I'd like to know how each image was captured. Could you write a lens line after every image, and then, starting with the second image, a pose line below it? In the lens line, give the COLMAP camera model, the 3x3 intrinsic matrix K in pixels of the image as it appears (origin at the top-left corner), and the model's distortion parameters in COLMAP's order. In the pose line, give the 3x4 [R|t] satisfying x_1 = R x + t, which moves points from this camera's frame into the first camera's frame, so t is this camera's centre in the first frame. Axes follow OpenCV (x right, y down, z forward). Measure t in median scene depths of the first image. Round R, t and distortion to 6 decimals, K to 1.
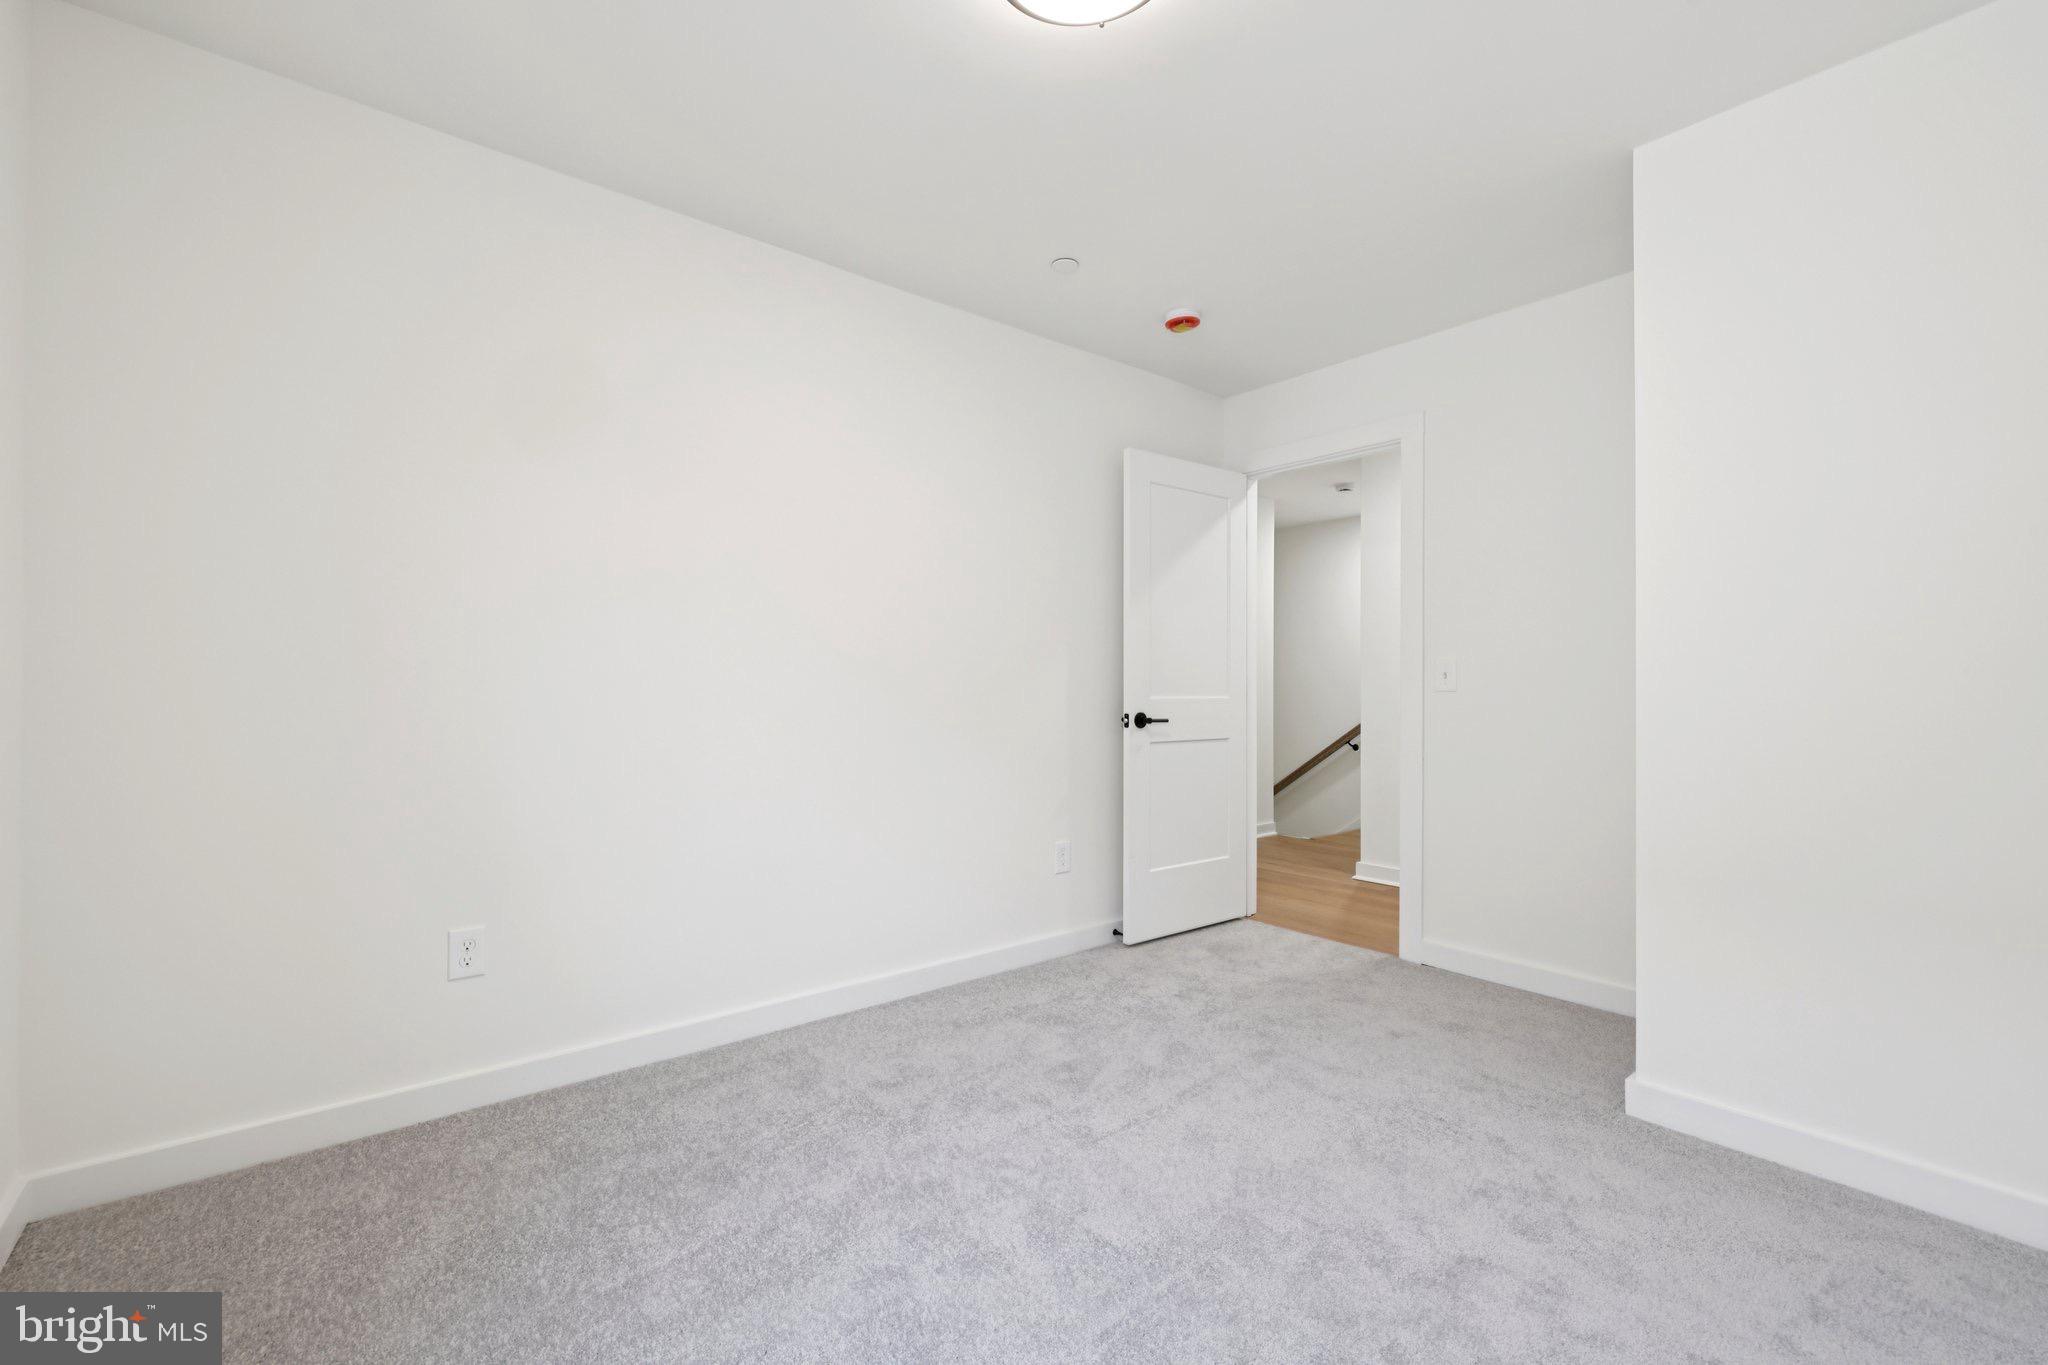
lens RADIAL K [[864.5, 0, 1016.0], [0, 864.5, 686.5], [0, 0, 1]] dist [0.000288, 0.000056]
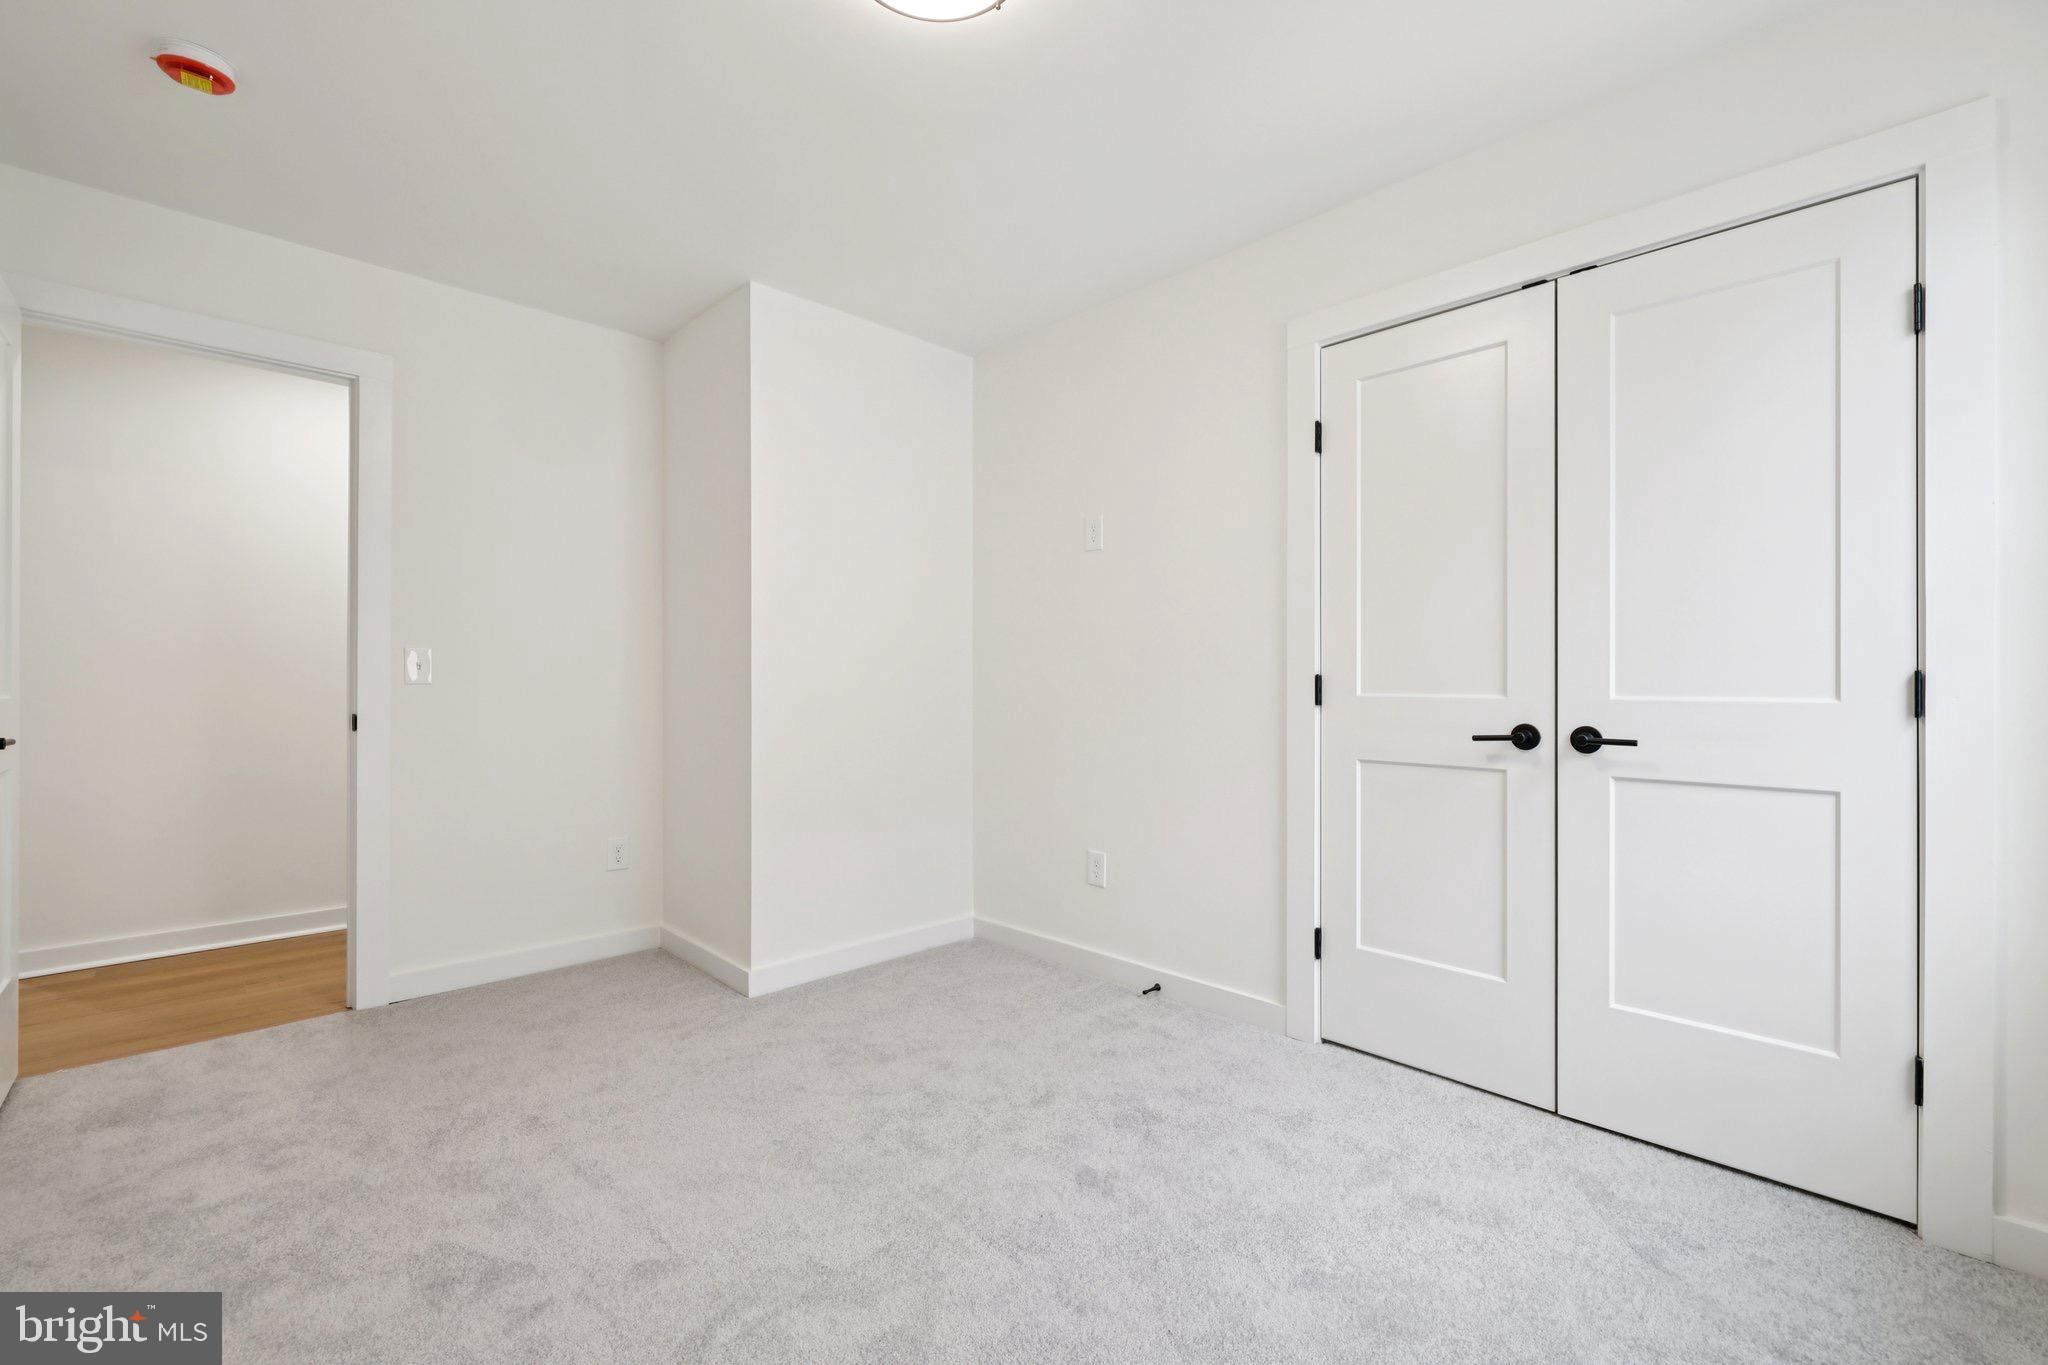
lens RADIAL K [[861.1, 0, 1009.1], [0, 861.1, 674.6], [0, 0, 1]] dist [0.000204, -0.000358]
pose [[-0.082232, 0.009574, 0.996567, -0.476009], [-0.000926, 0.999953, -0.009683, 0.005176], [-0.996613, -0.001719, -0.082220, 0.513009]]
